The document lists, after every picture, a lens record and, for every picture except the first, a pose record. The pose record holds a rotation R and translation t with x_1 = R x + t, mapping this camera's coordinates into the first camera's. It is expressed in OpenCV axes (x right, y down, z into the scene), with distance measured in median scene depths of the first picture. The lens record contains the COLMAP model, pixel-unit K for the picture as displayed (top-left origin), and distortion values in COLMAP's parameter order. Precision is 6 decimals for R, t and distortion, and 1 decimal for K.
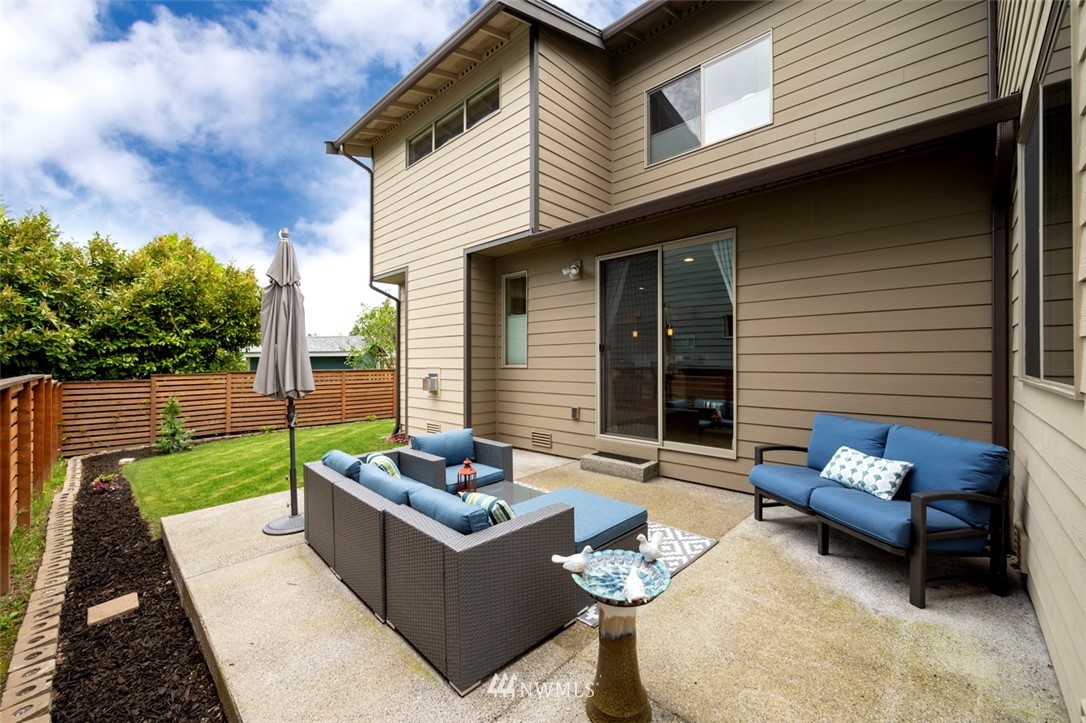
lens RADIAL K [[435.3, 0, 536.3], [0, 435.3, 362.5], [0, 0, 1]] dist [0.000141, -0.000253]
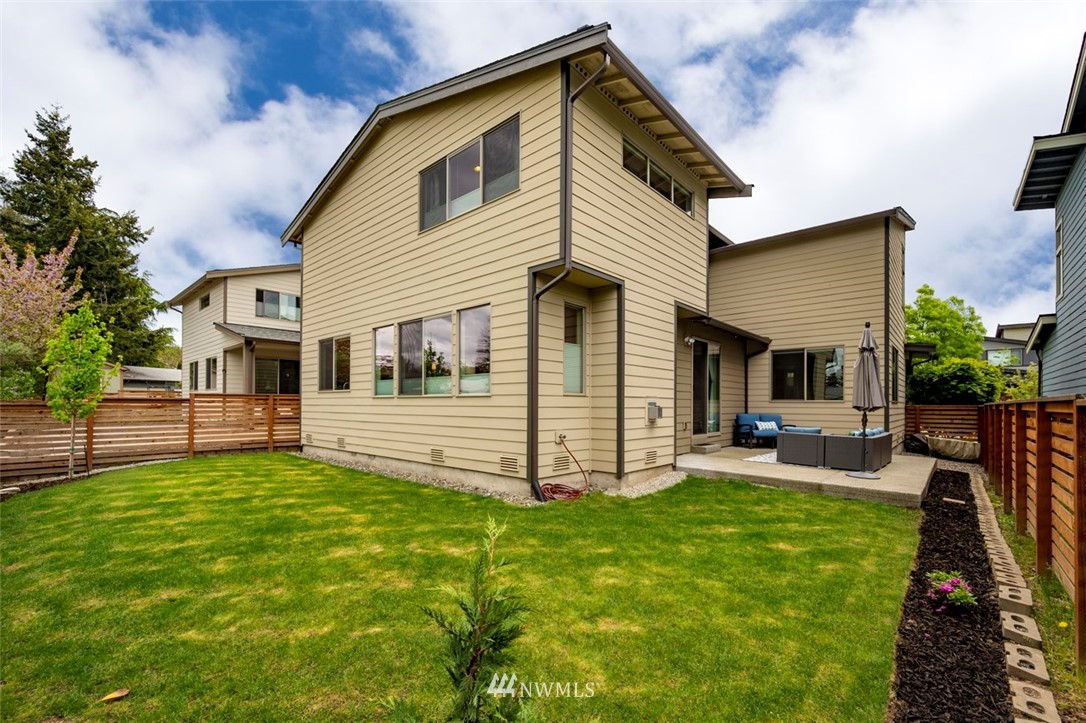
lens RADIAL K [[456.7, 0, 542.8], [0, 456.7, 402.4], [0, 0, 1]] dist [-0.001340, -0.000240]
pose [[-0.043819, 0.010301, 0.998986, -1.986776], [-0.004430, 0.999935, -0.010505, 0.057678], [-0.999030, -0.004886, -0.043770, 1.981908]]
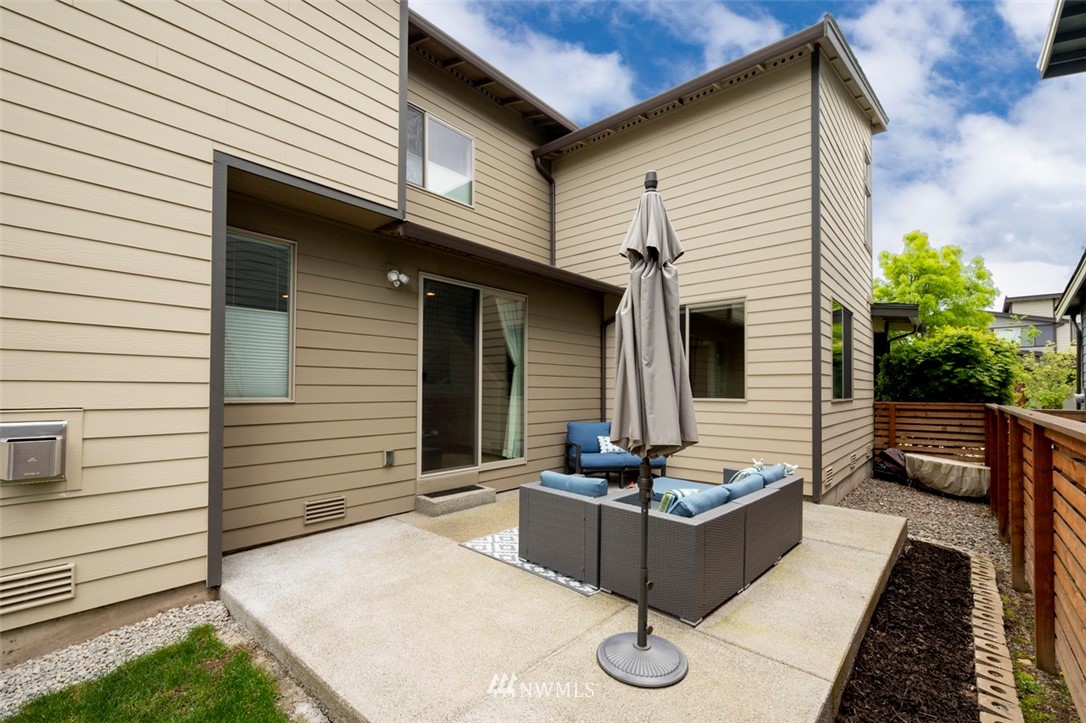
lens RADIAL K [[467.3, 0, 569.2], [0, 467.3, 383.2], [0, 0, 1]] dist [0.000077, 0.000395]
pose [[-0.081489, 0.019395, 0.996486, -0.965463], [-0.001649, 0.999807, -0.019595, -0.002092], [-0.996673, -0.003240, -0.081441, 0.925834]]
